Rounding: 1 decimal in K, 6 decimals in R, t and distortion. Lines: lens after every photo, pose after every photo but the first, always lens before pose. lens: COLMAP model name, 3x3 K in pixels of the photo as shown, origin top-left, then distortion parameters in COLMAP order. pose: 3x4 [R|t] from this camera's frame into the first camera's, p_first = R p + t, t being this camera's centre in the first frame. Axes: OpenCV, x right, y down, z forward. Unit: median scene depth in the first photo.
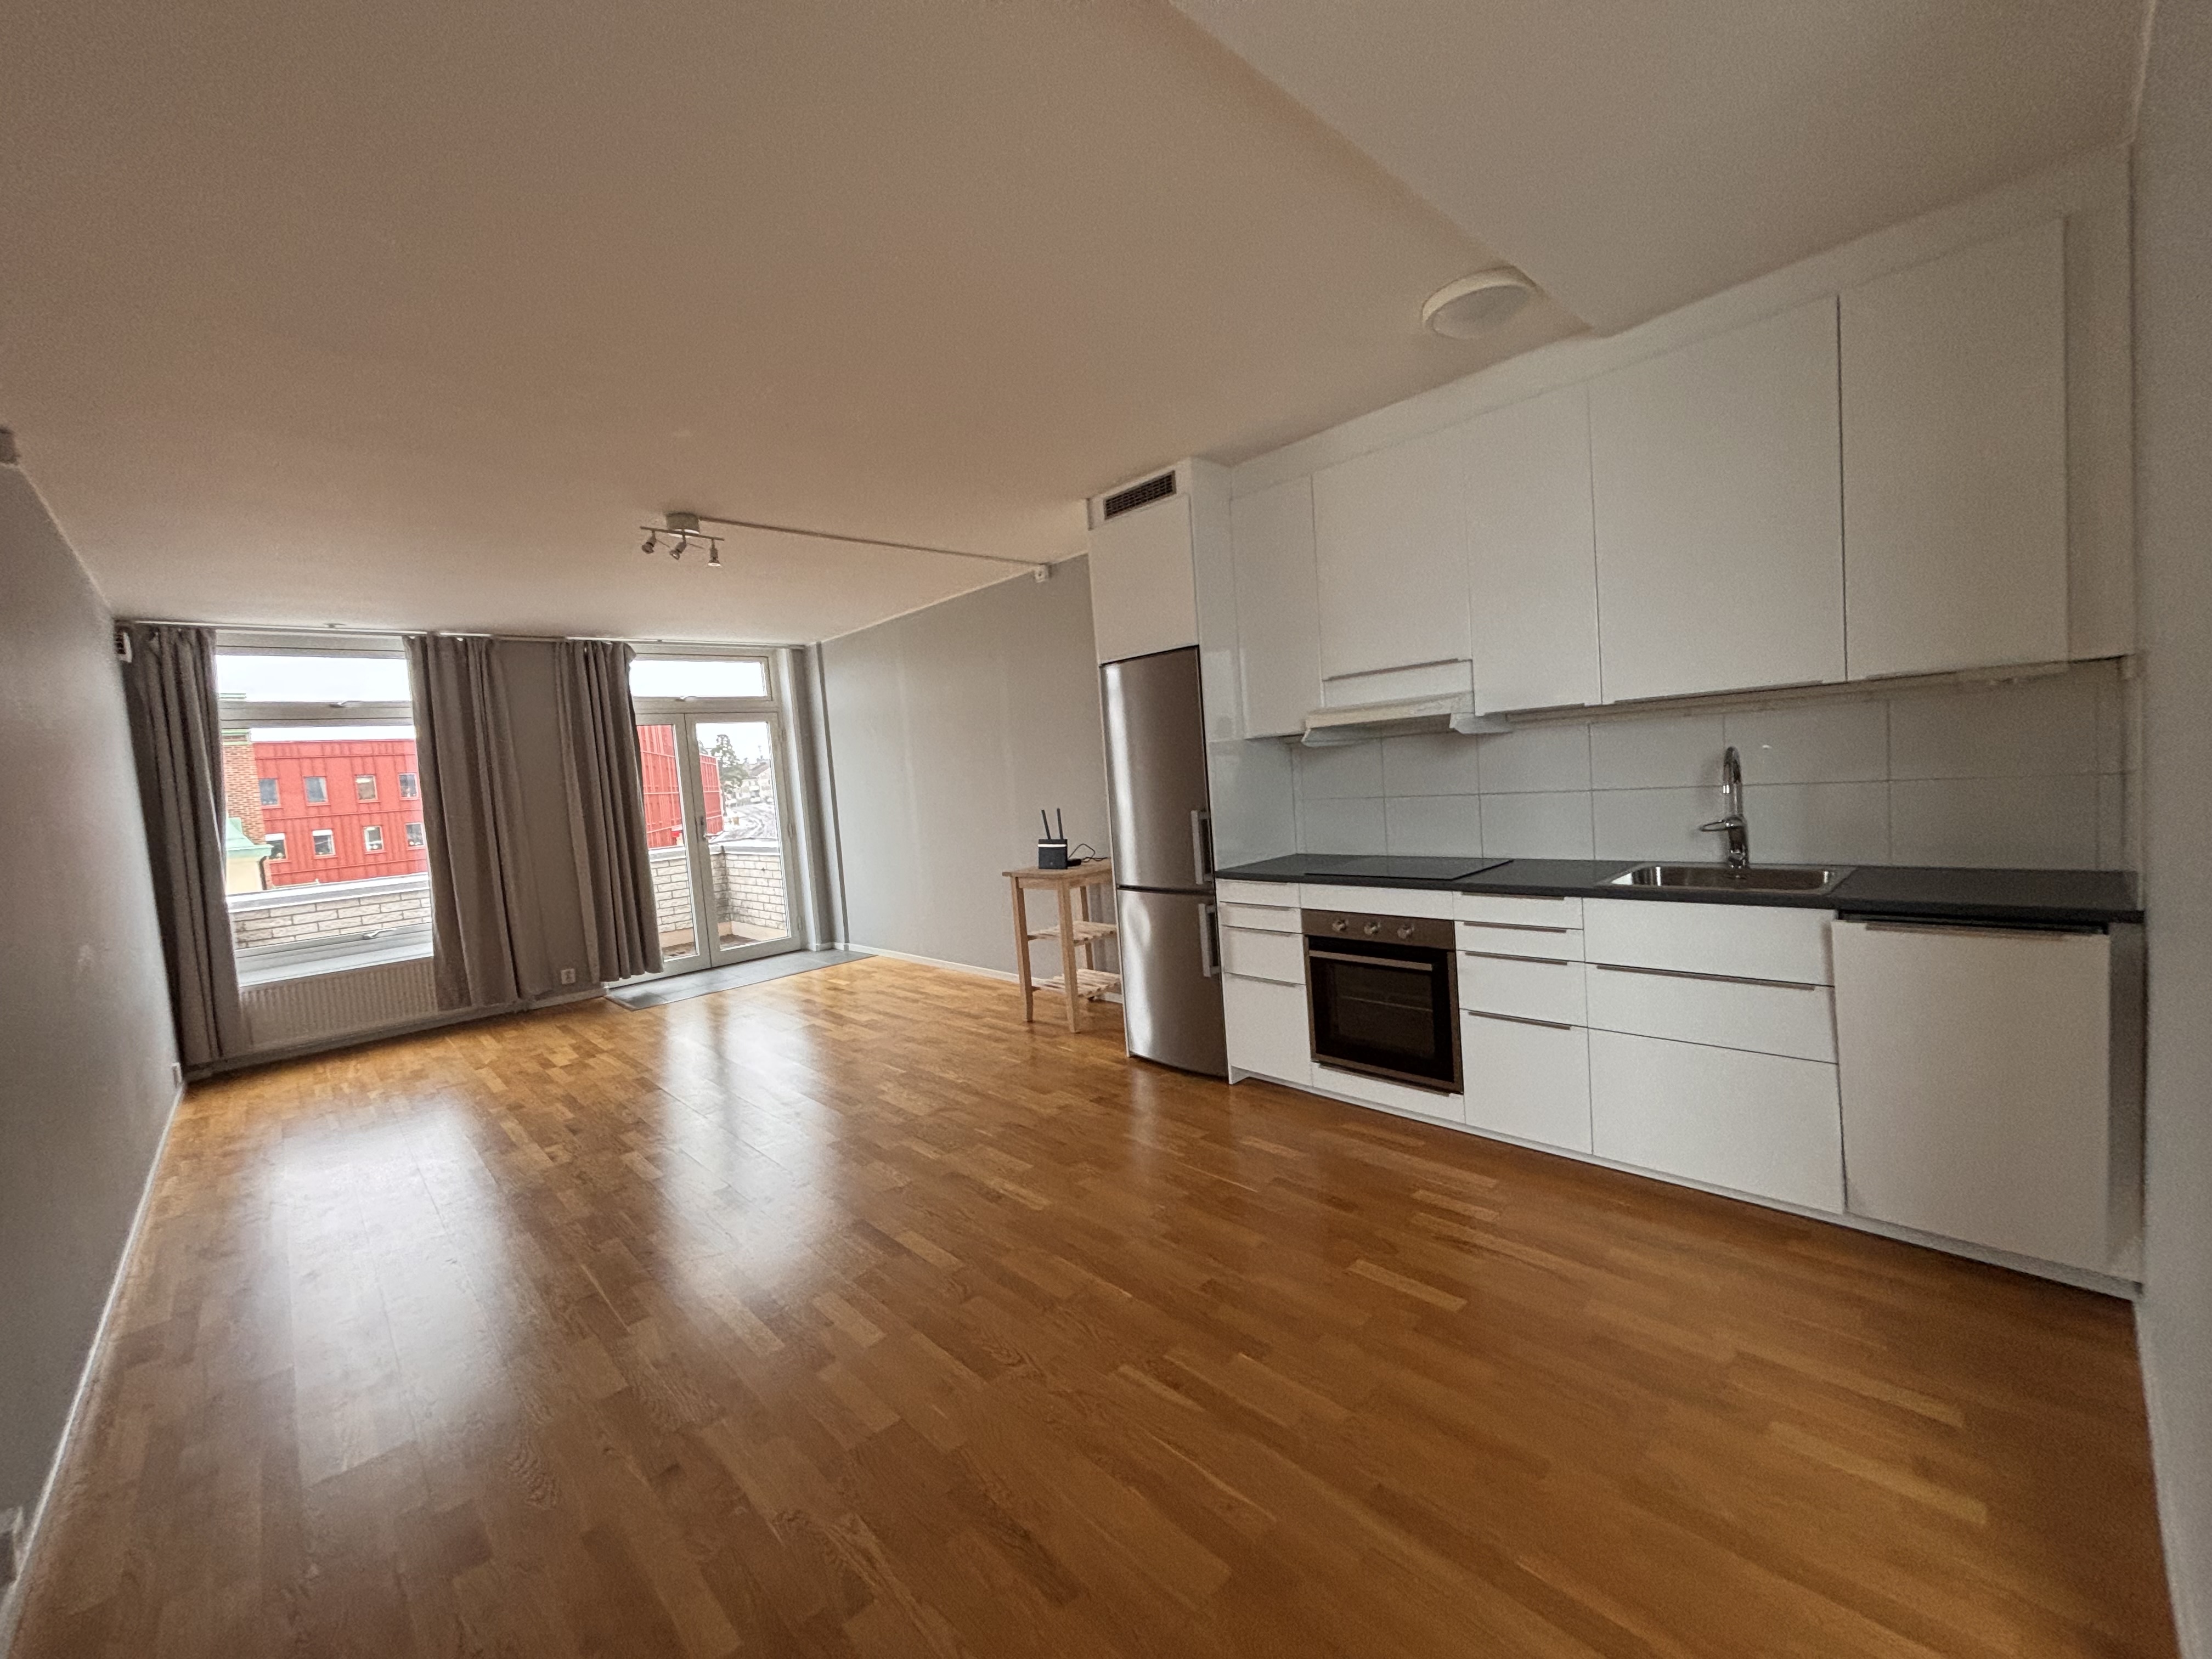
lens RADIAL K [[898.6, 0, 1104.0], [0, 898.6, 823.9], [0, 0, 1]] dist [0.004143, -0.000535]
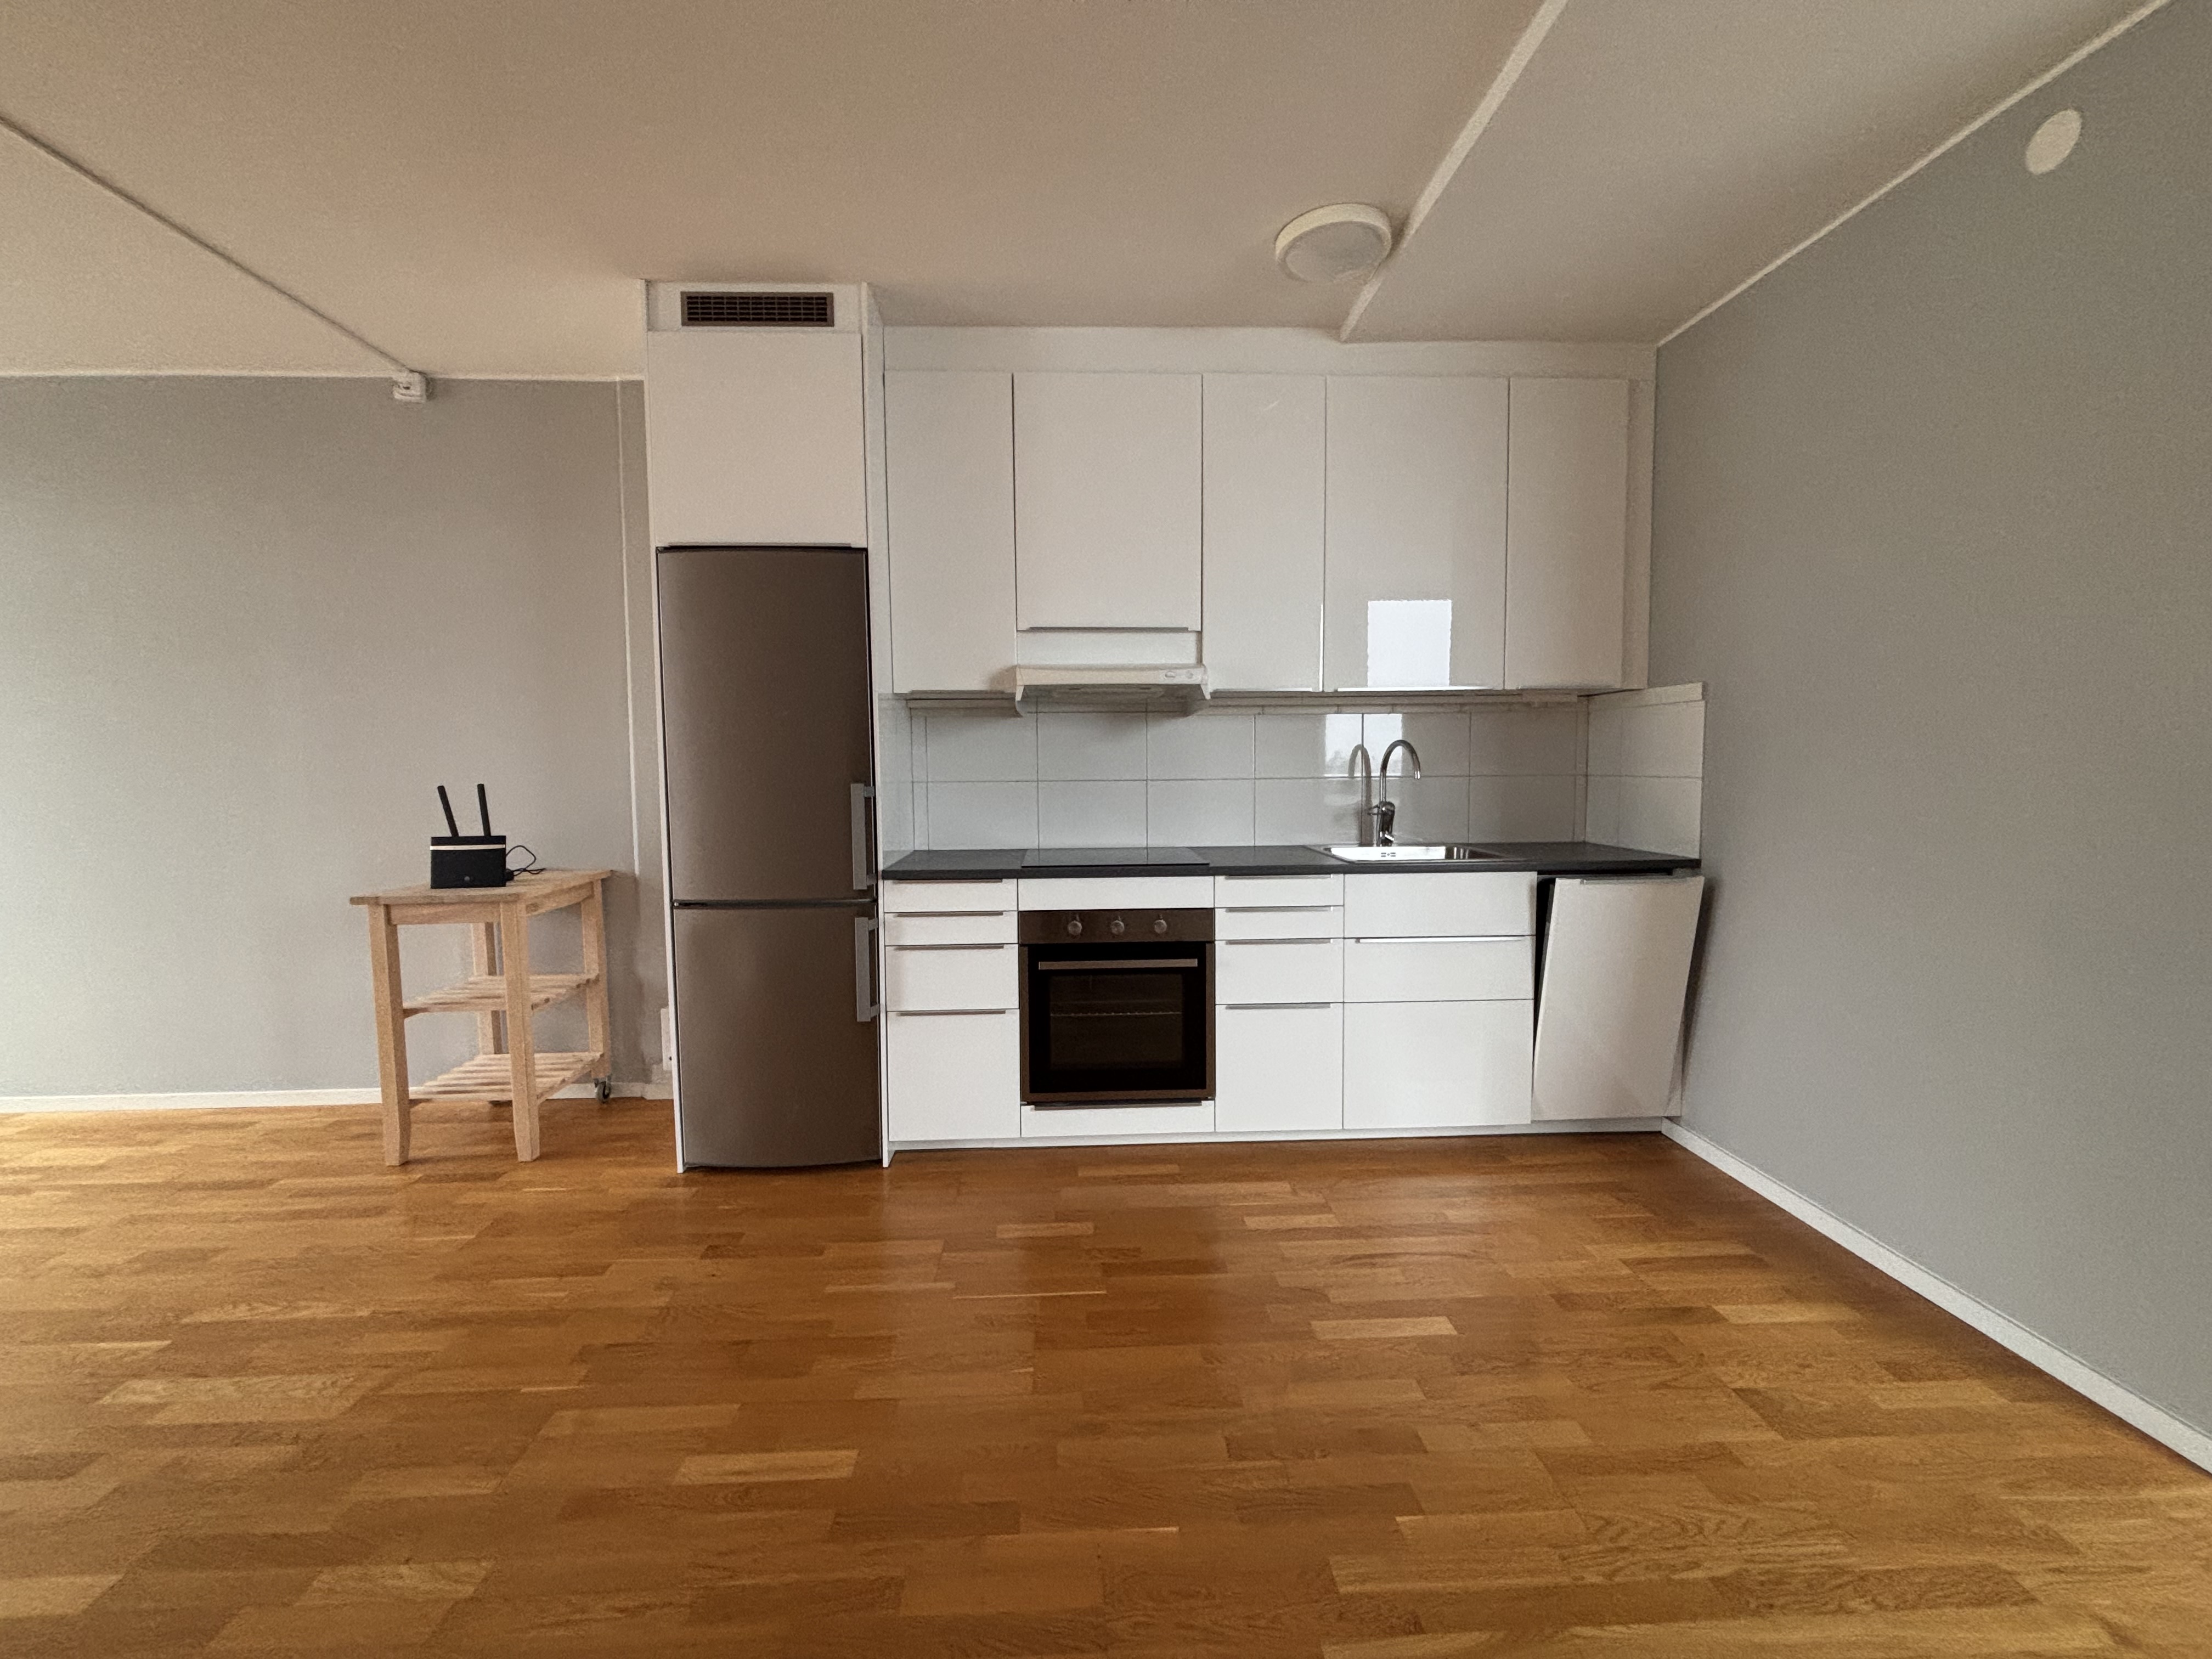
lens RADIAL K [[898.6, 0, 1101.6], [0, 898.6, 823.8], [0, 0, 1]] dist [0.004143, -0.000535]
pose [[0.651835, 0.018699, 0.758130, -0.324823], [0.008439, 0.999455, -0.031907, 0.042983], [-0.758314, 0.027196, 0.651322, 0.425806]]
